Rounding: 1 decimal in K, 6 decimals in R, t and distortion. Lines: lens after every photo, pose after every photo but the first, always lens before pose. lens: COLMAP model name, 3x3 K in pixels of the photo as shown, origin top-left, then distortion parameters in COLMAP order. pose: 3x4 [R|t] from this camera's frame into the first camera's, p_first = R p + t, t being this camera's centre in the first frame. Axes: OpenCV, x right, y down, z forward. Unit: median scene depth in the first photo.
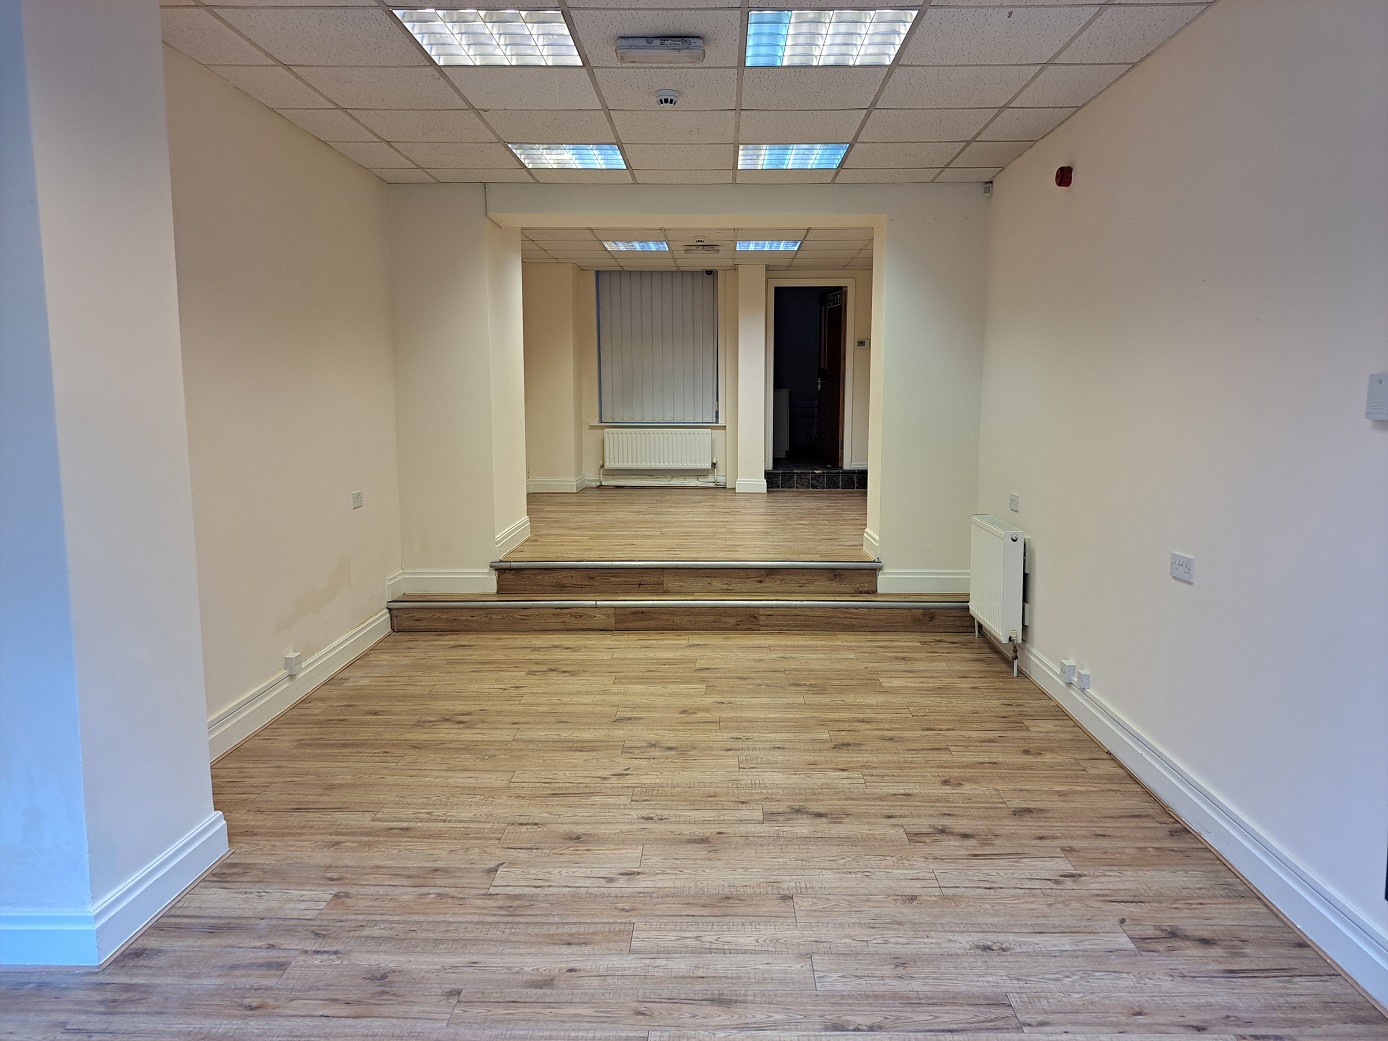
lens RADIAL K [[952.3, 0, 698.8], [0, 952.3, 485.2], [0, 0, 1]] dist [0.078125, -0.076013]
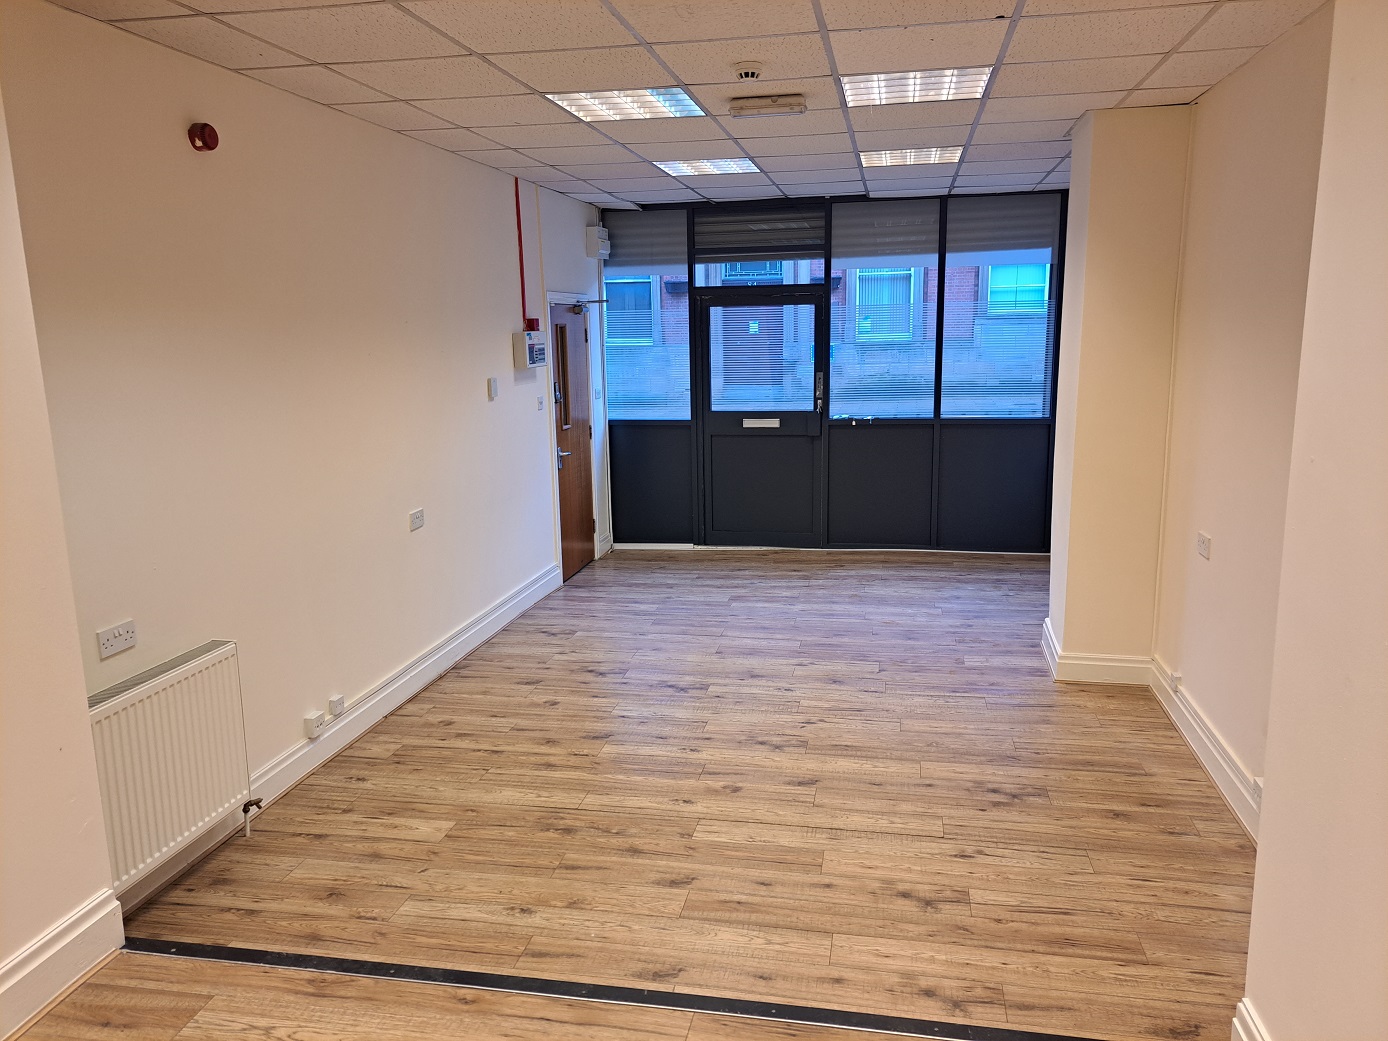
lens RADIAL K [[952.3, 0, 698.8], [0, 952.3, 485.2], [0, 0, 1]] dist [0.078125, -0.076013]
pose [[-0.983248, -0.015129, 0.181645, -0.100848], [0.033256, 0.964933, 0.260381, -0.187801], [-0.179214, 0.262060, -0.948265, 1.314124]]
